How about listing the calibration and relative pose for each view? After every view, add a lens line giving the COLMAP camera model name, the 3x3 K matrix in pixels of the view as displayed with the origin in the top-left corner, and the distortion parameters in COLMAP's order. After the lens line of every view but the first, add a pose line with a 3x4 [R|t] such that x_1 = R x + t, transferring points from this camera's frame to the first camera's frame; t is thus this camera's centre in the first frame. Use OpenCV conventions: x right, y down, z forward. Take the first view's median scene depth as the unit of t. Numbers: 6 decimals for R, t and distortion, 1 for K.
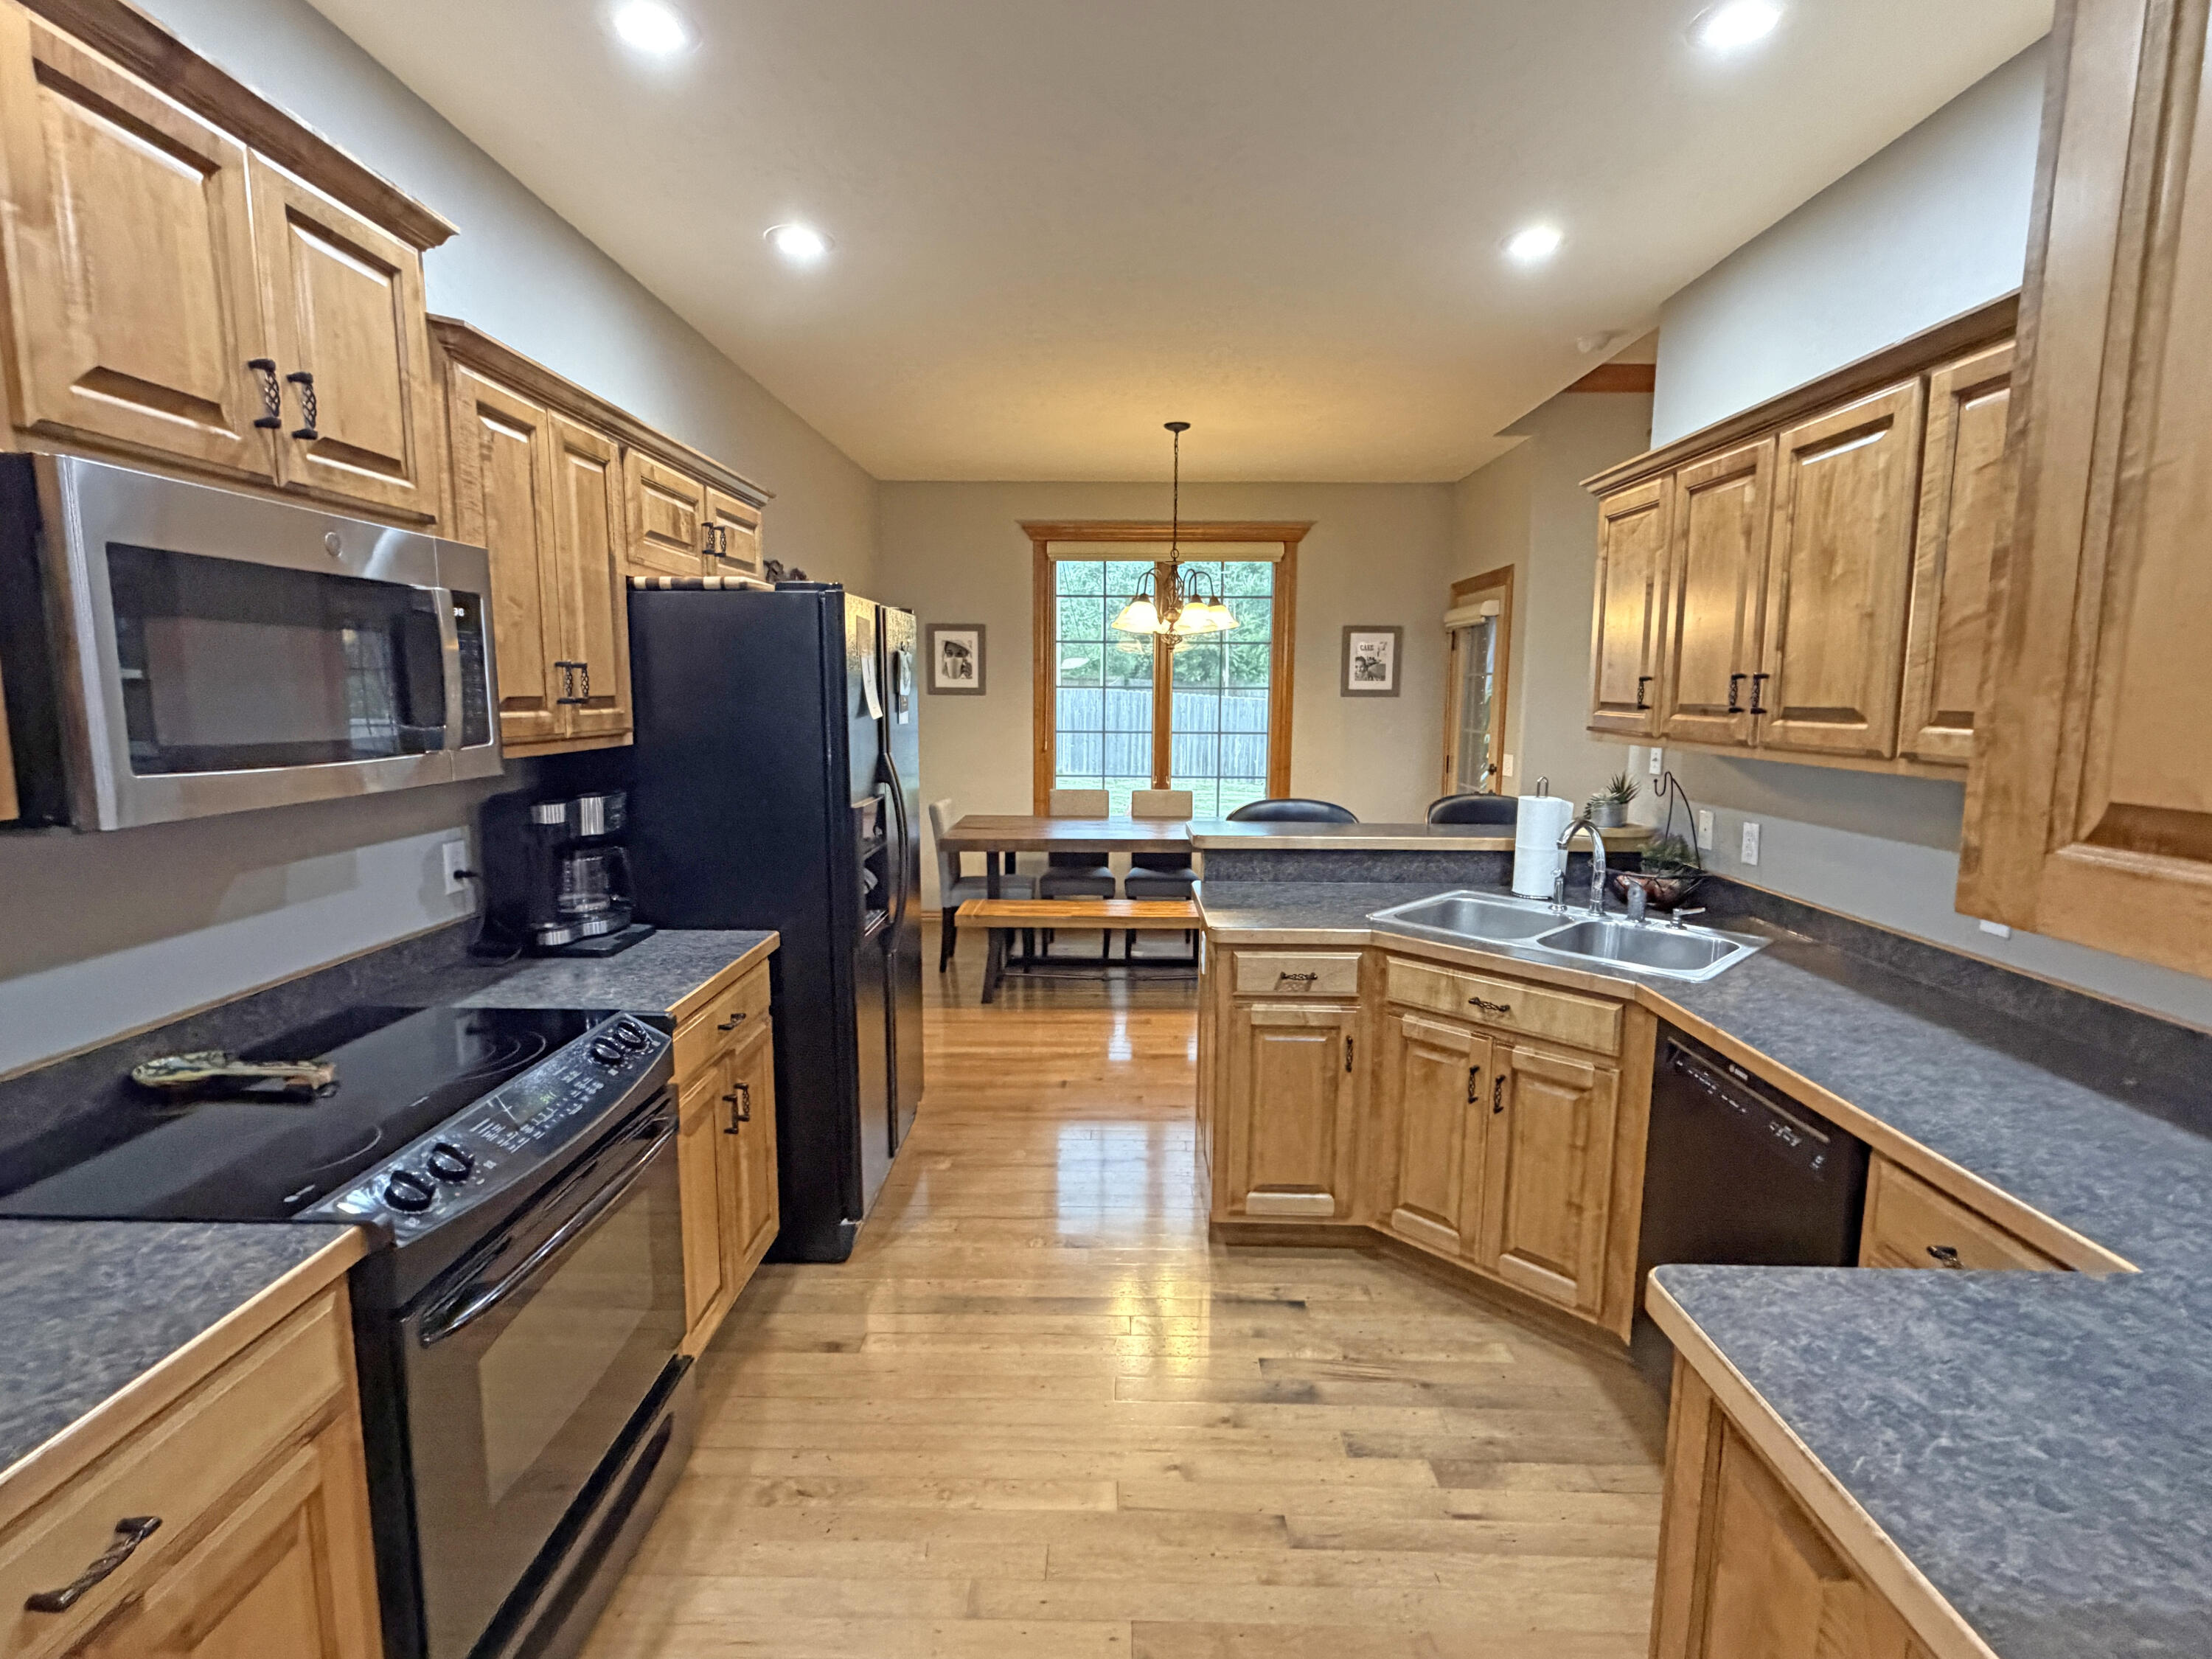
lens RADIAL K [[1118.1, 0, 1101.8], [0, 1118.1, 836.8], [0, 0, 1]] dist [0.001875, 0.000114]
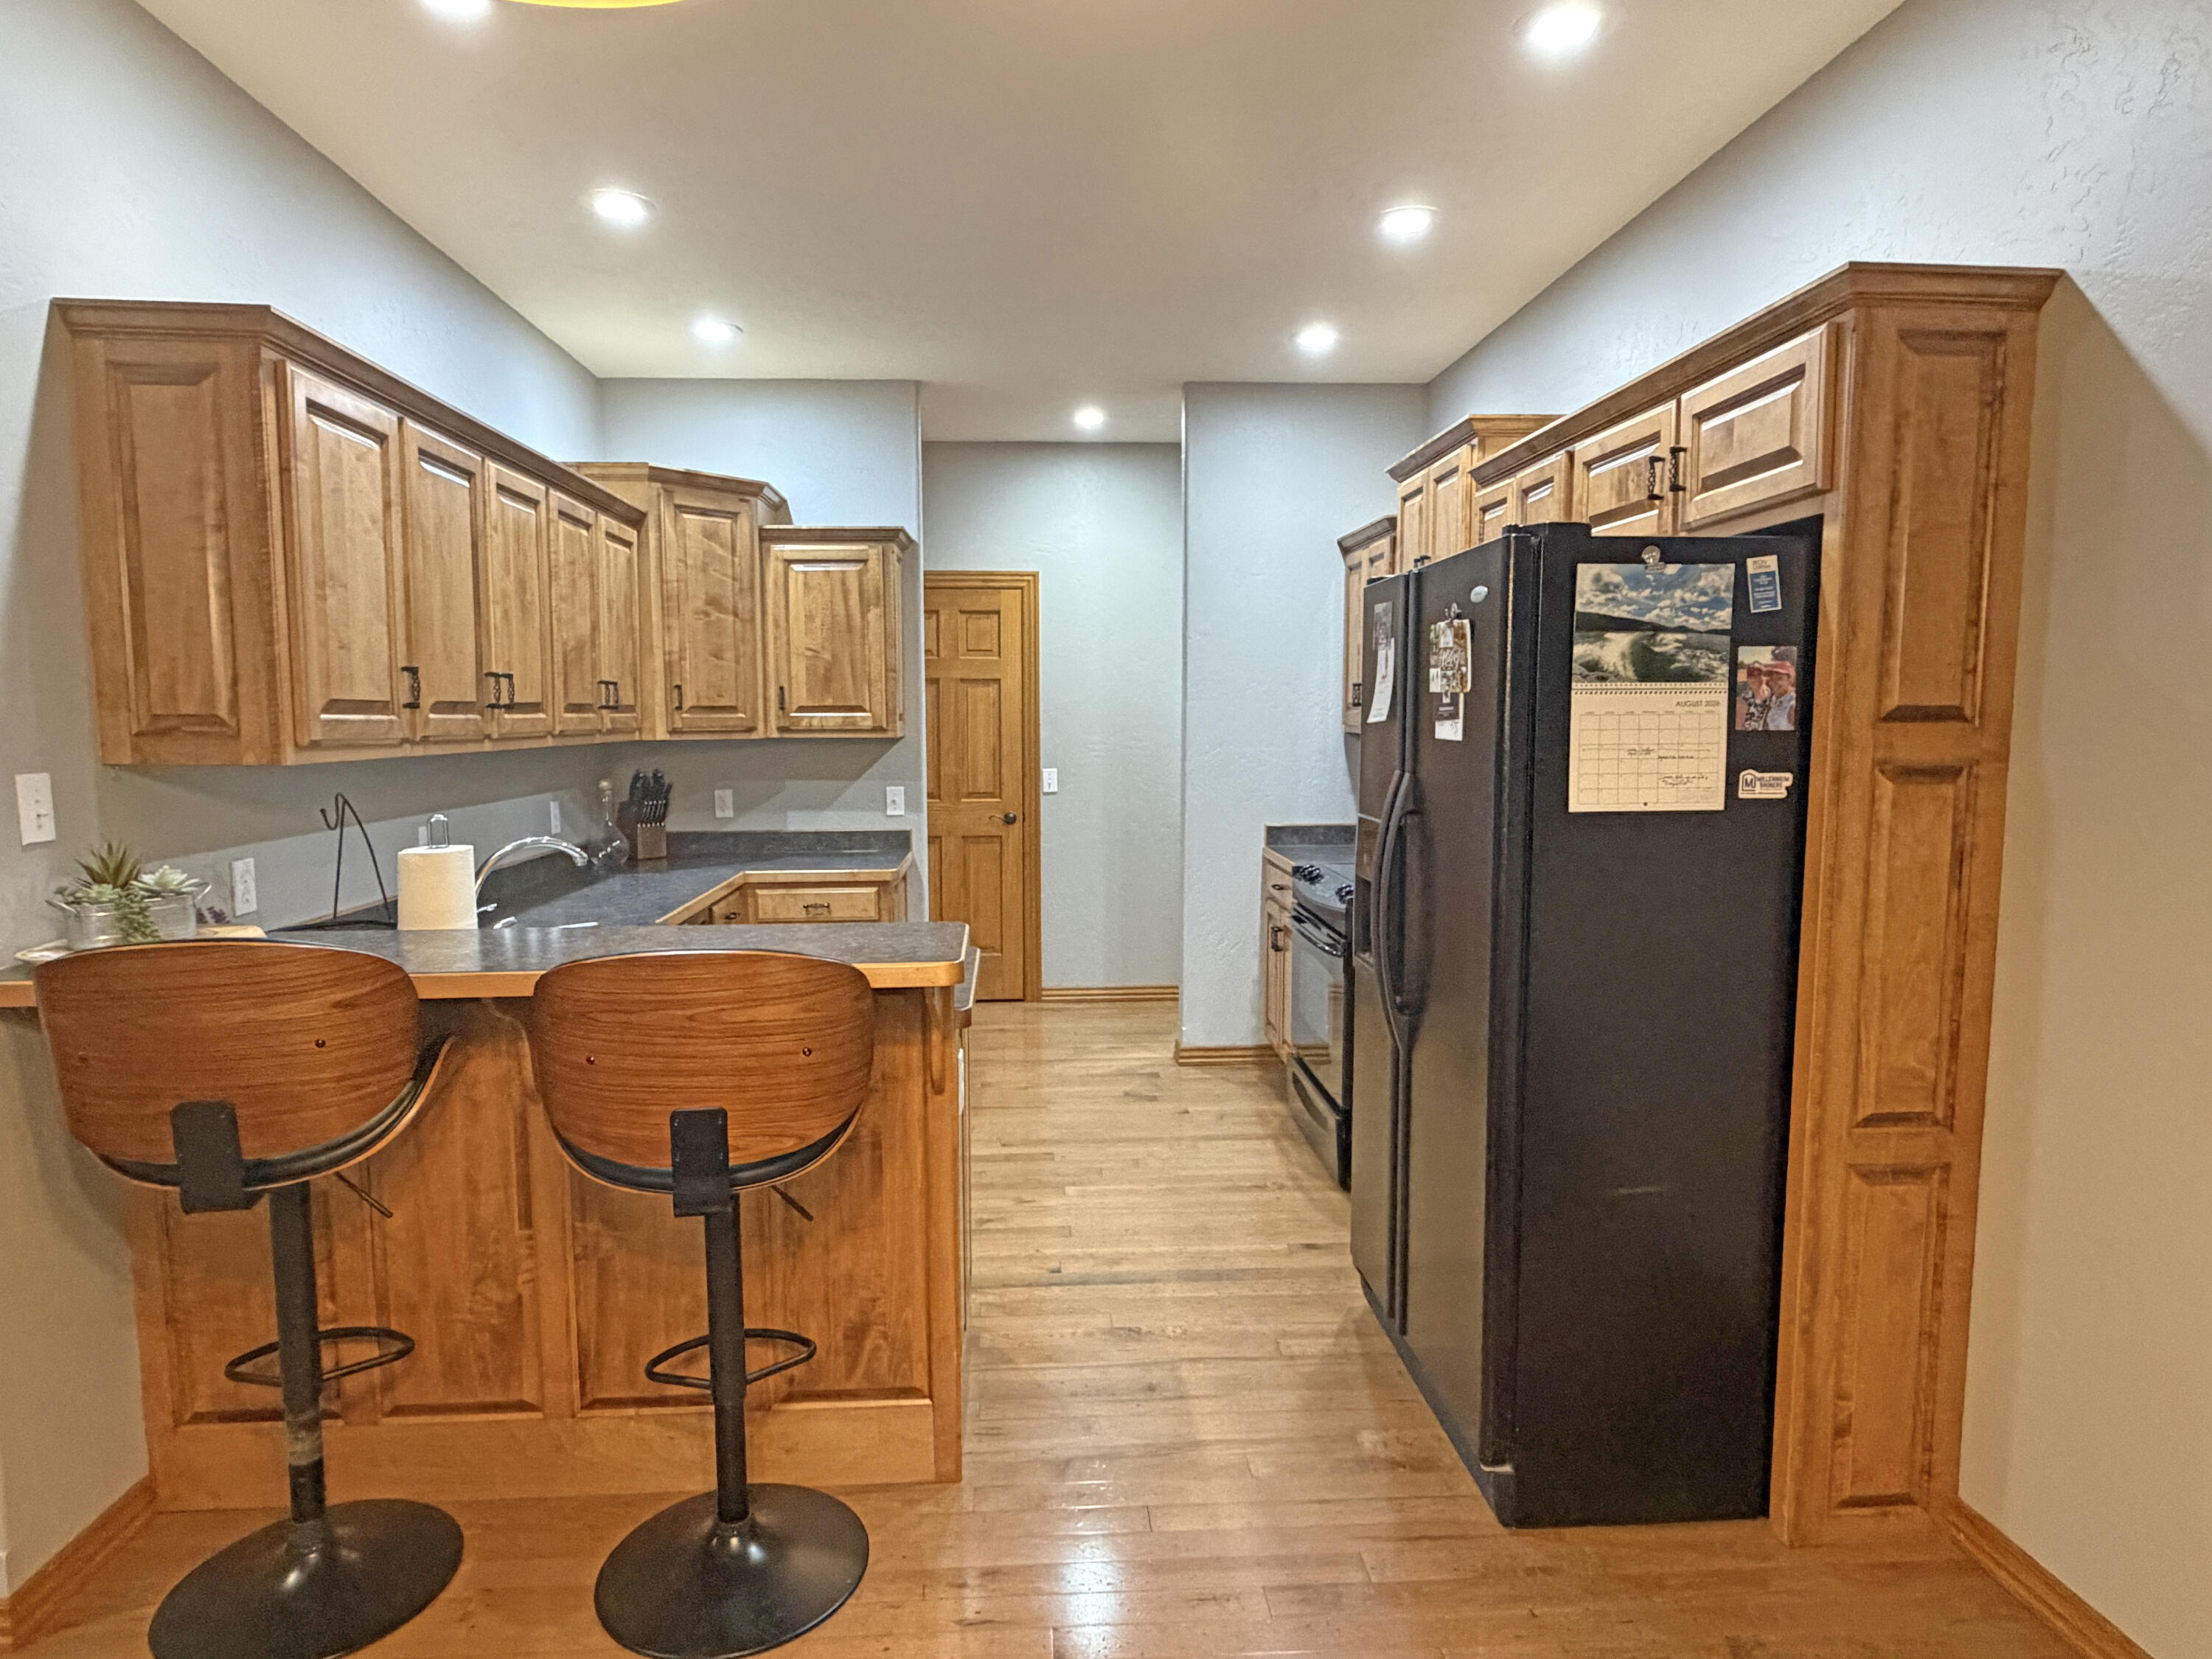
lens RADIAL K [[1246.4, 0, 1107.7], [0, 1246.4, 828.6], [0, 0, 1]] dist [-0.006962, -0.002241]
pose [[-0.996270, 0.004508, -0.086176, 0.105815], [-0.014914, 0.974611, 0.223406, -0.325480], [0.084995, 0.223858, -0.970909, 2.656871]]
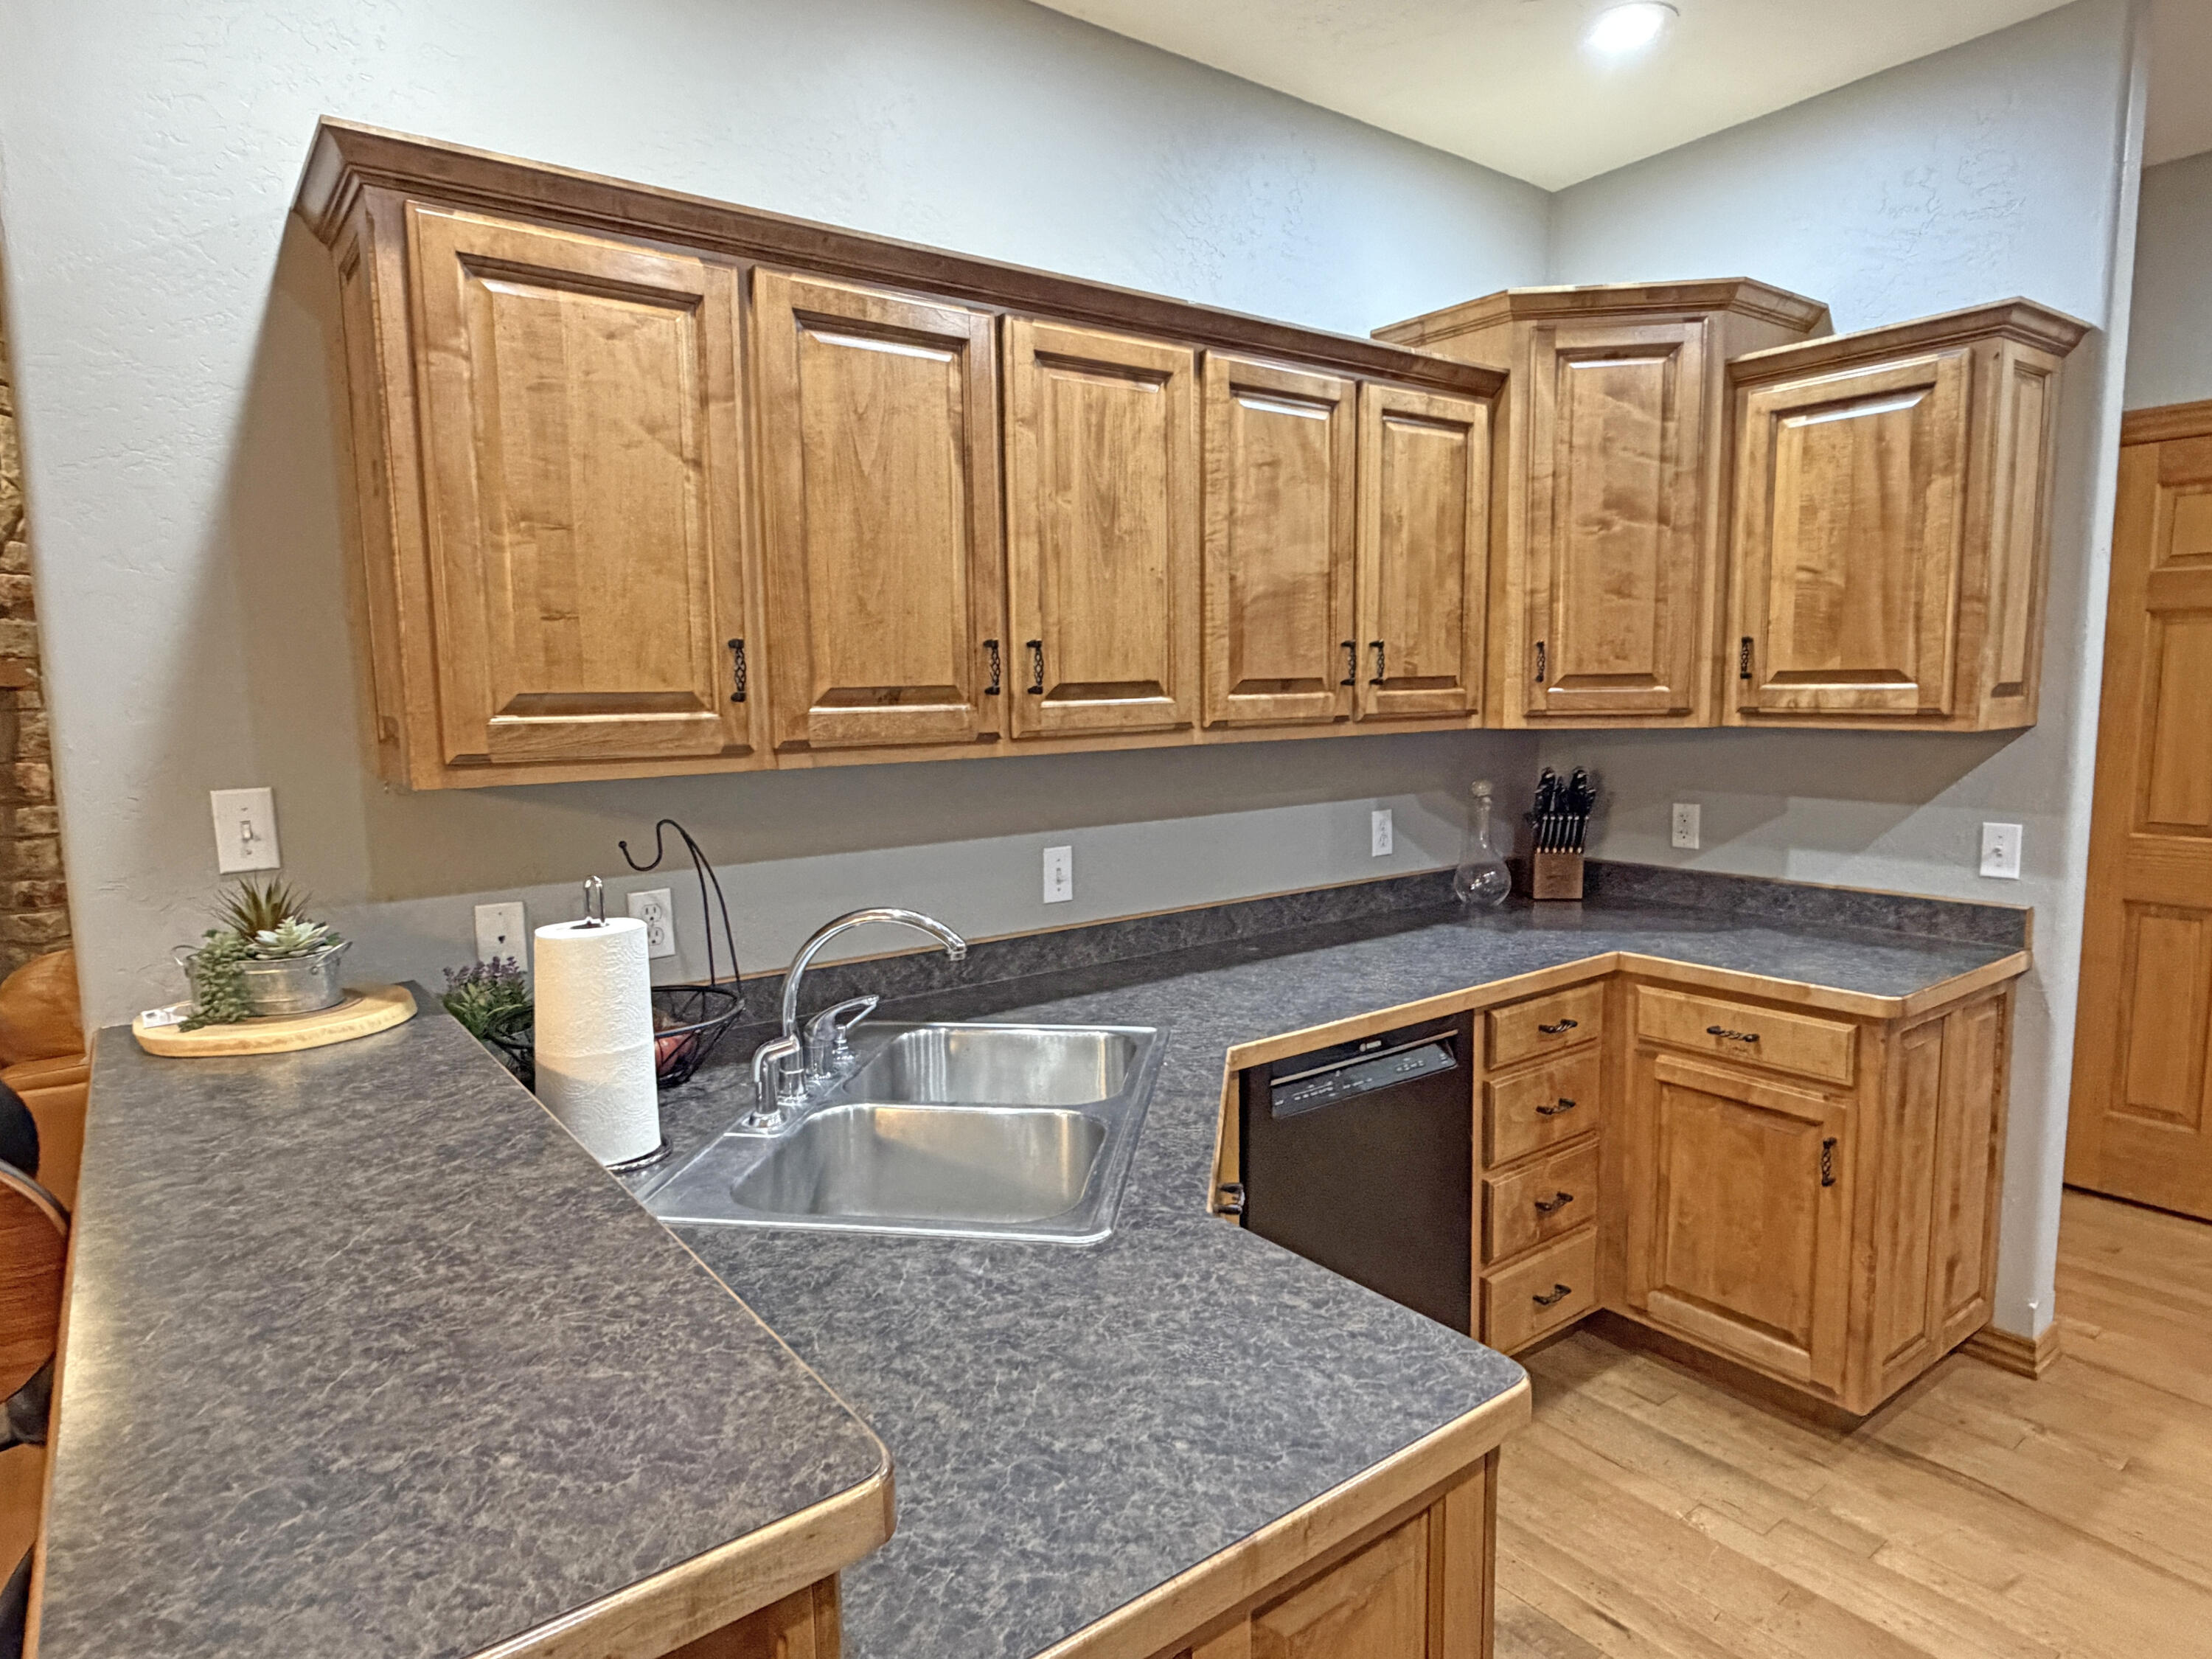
lens RADIAL K [[1246.4, 0, 1094.1], [0, 1246.4, 835.7], [0, 0, 1]] dist [-0.006962, -0.002241]
pose [[-0.606334, -0.093052, 0.789747, -0.127580], [0.119698, 0.971135, 0.206323, -0.213807], [-0.786150, 0.219631, -0.577694, 1.700512]]
